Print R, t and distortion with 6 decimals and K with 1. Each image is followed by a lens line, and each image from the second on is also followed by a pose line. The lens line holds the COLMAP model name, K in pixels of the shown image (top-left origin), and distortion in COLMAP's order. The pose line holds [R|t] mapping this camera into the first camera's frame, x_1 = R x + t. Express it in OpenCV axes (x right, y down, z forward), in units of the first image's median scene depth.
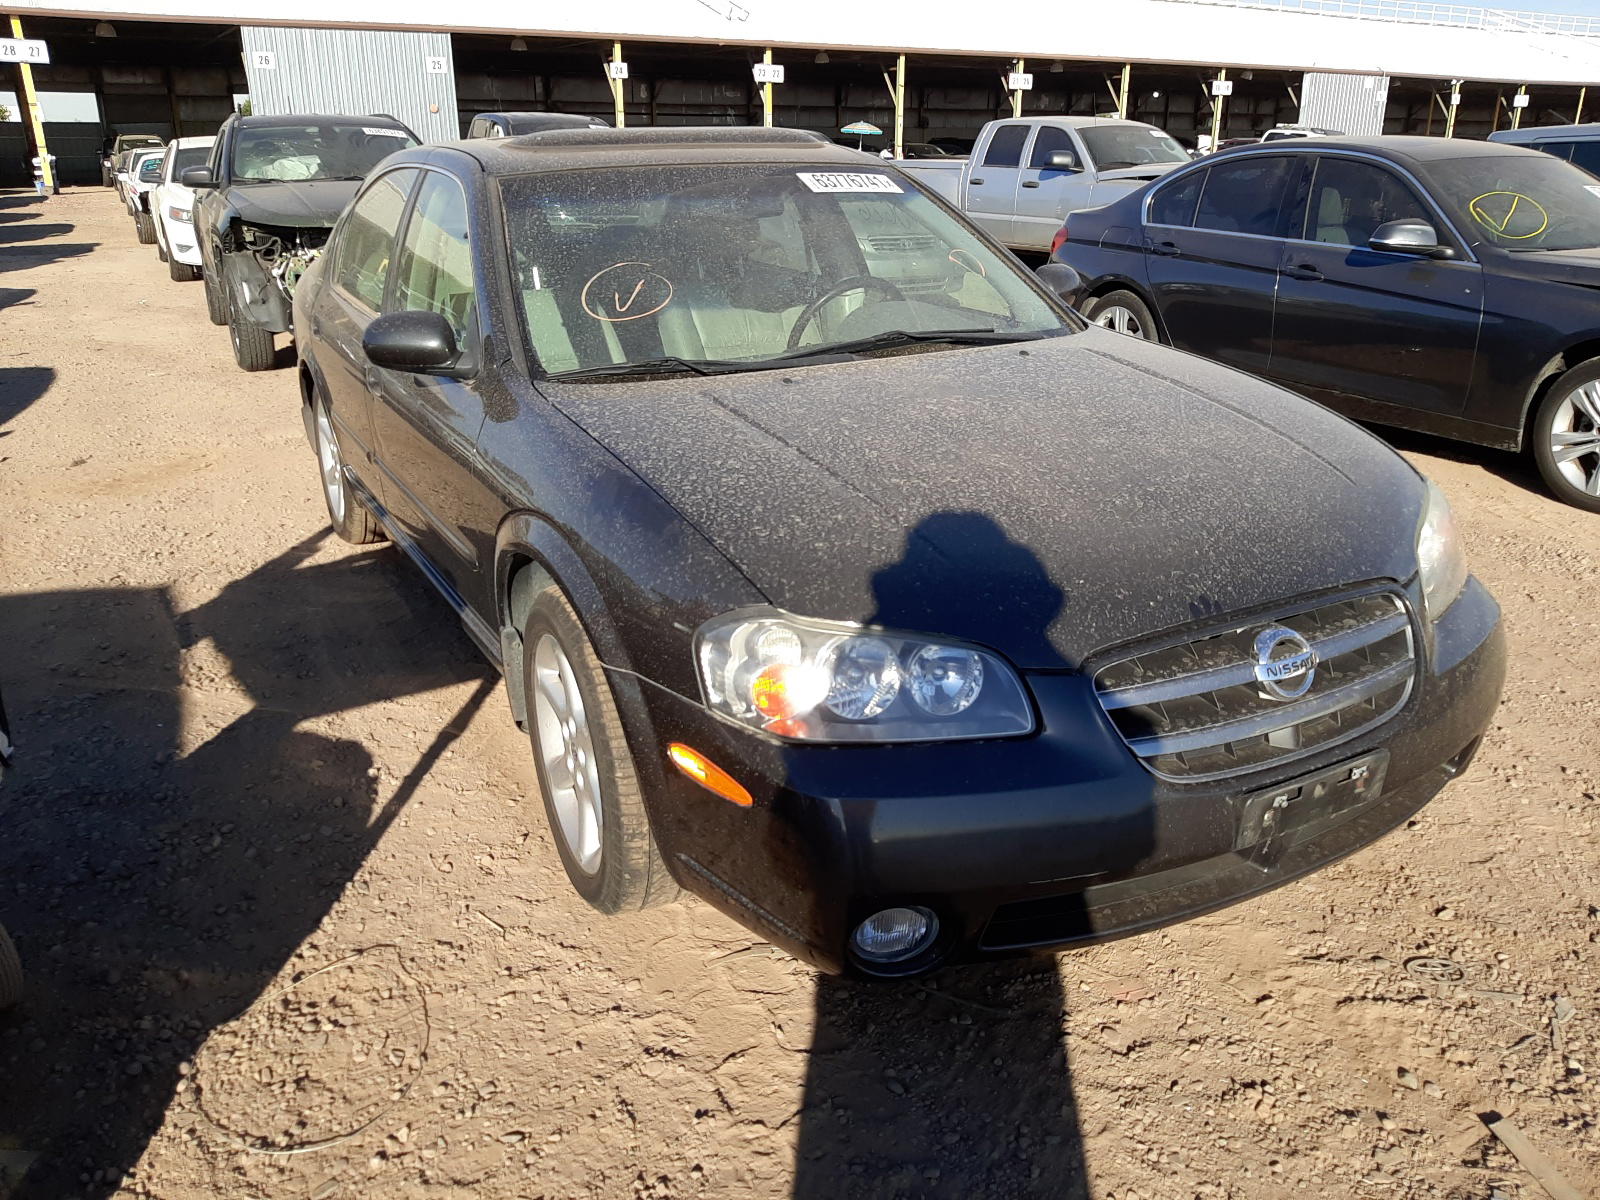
lens RADIAL K [[1243.8, 0, 800.7], [0, 1243.8, 590.8], [0, 0, 1]] dist [0.007968, -0.006321]
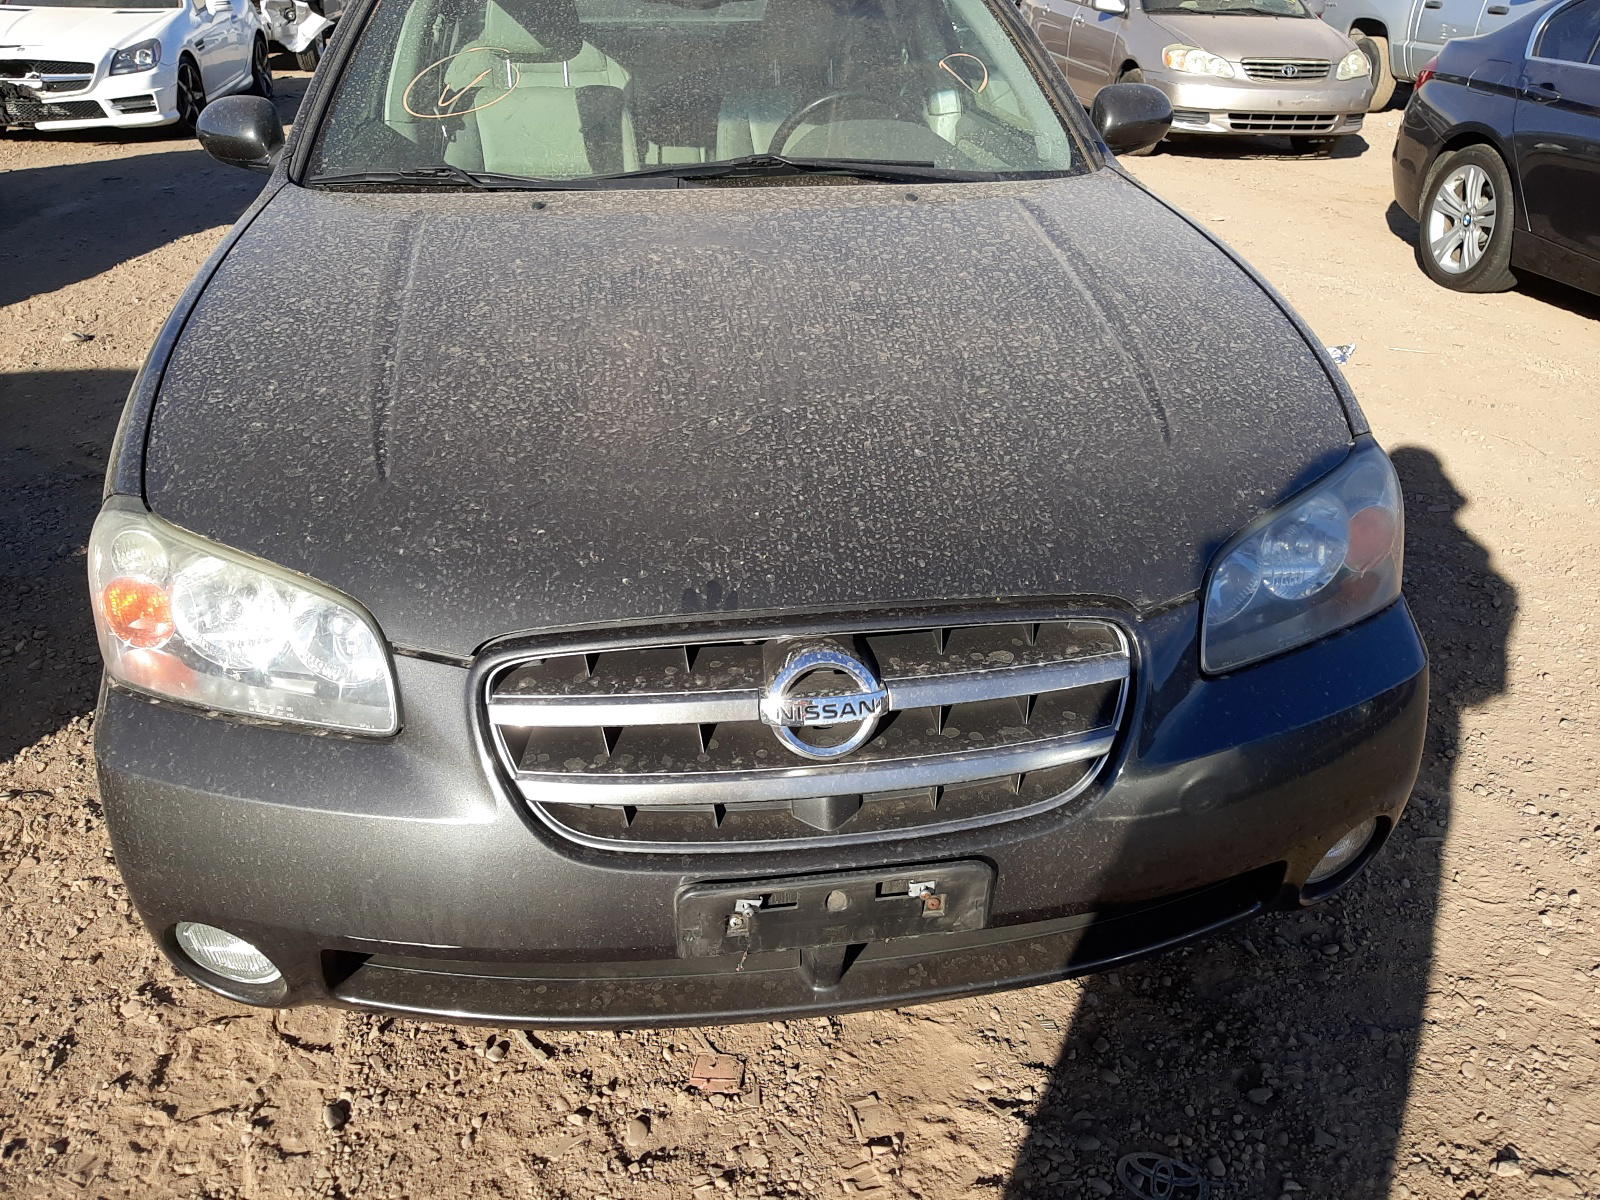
lens RADIAL K [[1243.8, 0, 810.3], [0, 1243.8, 608.9], [0, 0, 1]] dist [0.007968, -0.006321]
pose [[0.940715, 0.177729, -0.288906, 0.187798], [-0.136158, 0.977962, 0.158274, -0.030809], [0.310669, -0.109553, 0.944184, 0.130467]]
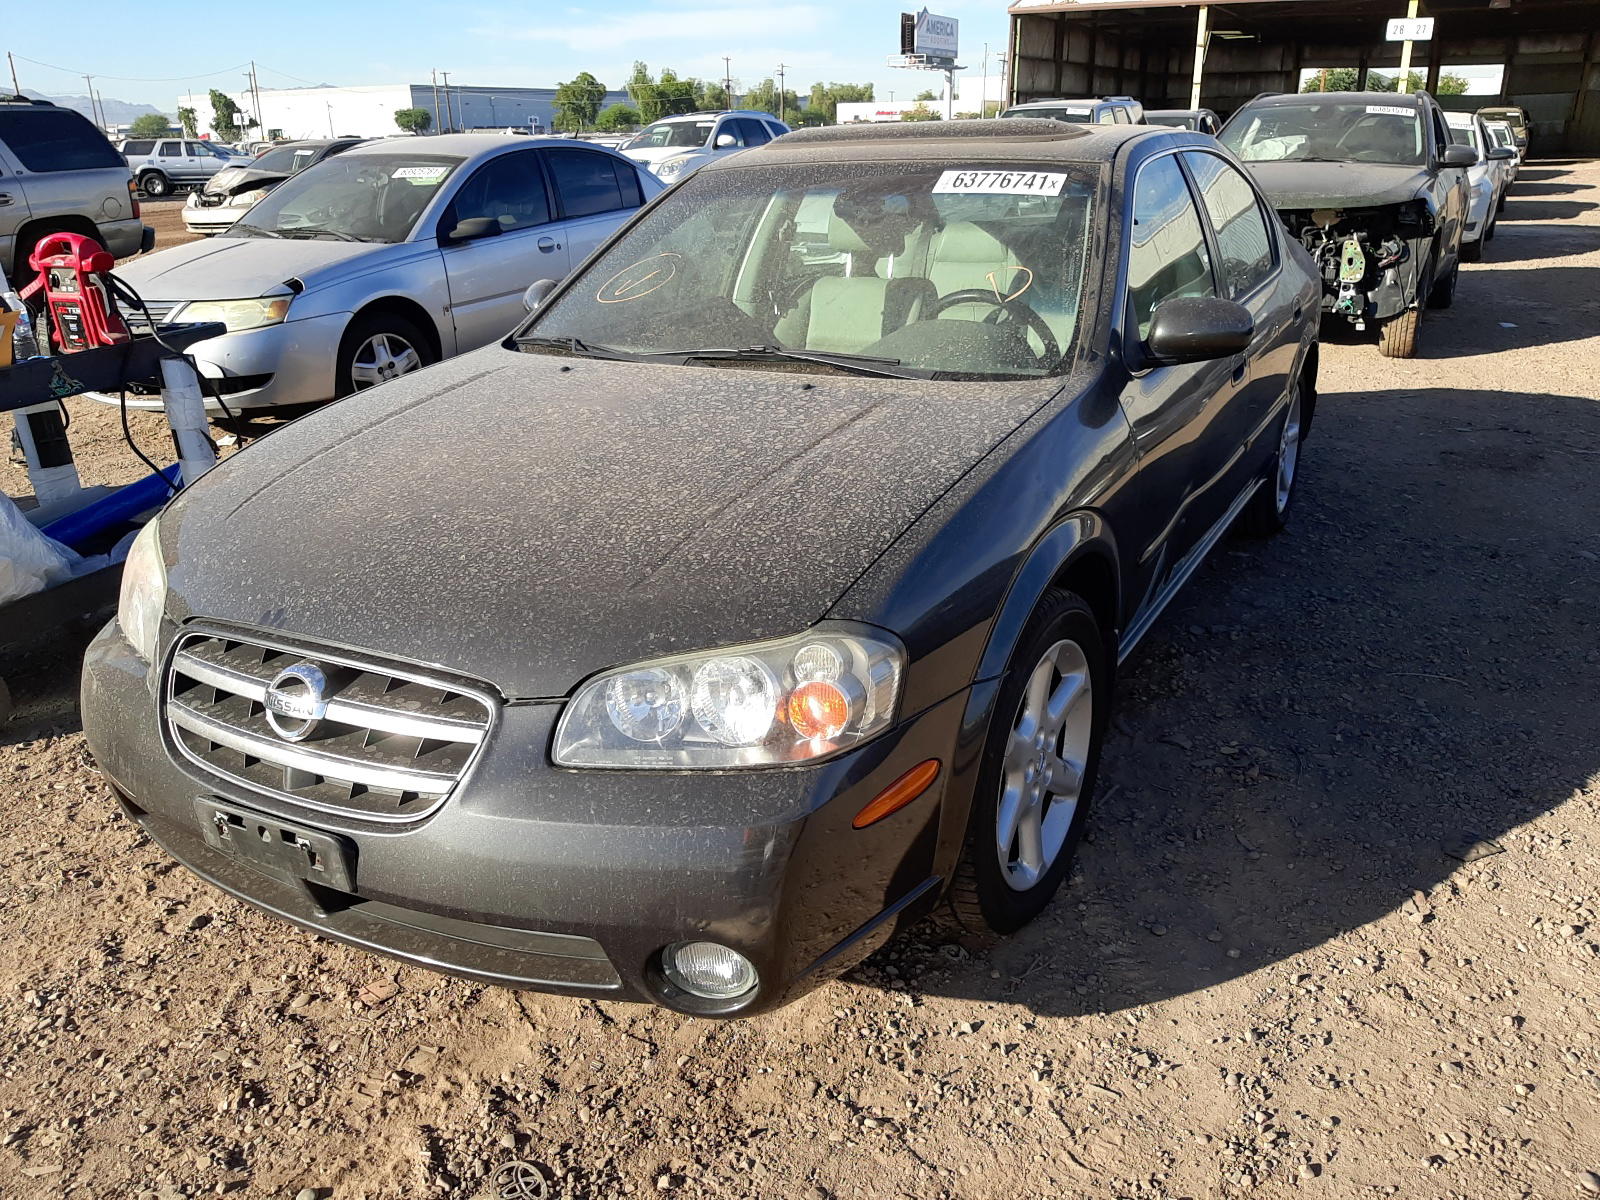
lens RADIAL K [[1243.8, 0, 812.2], [0, 1243.8, 606.4], [0, 0, 1]] dist [0.007968, -0.006321]
pose [[0.561172, 0.295265, -0.773243, 0.453261], [-0.269544, 0.948475, 0.166559, -0.095515], [0.782580, 0.114955, 0.611844, 0.240090]]
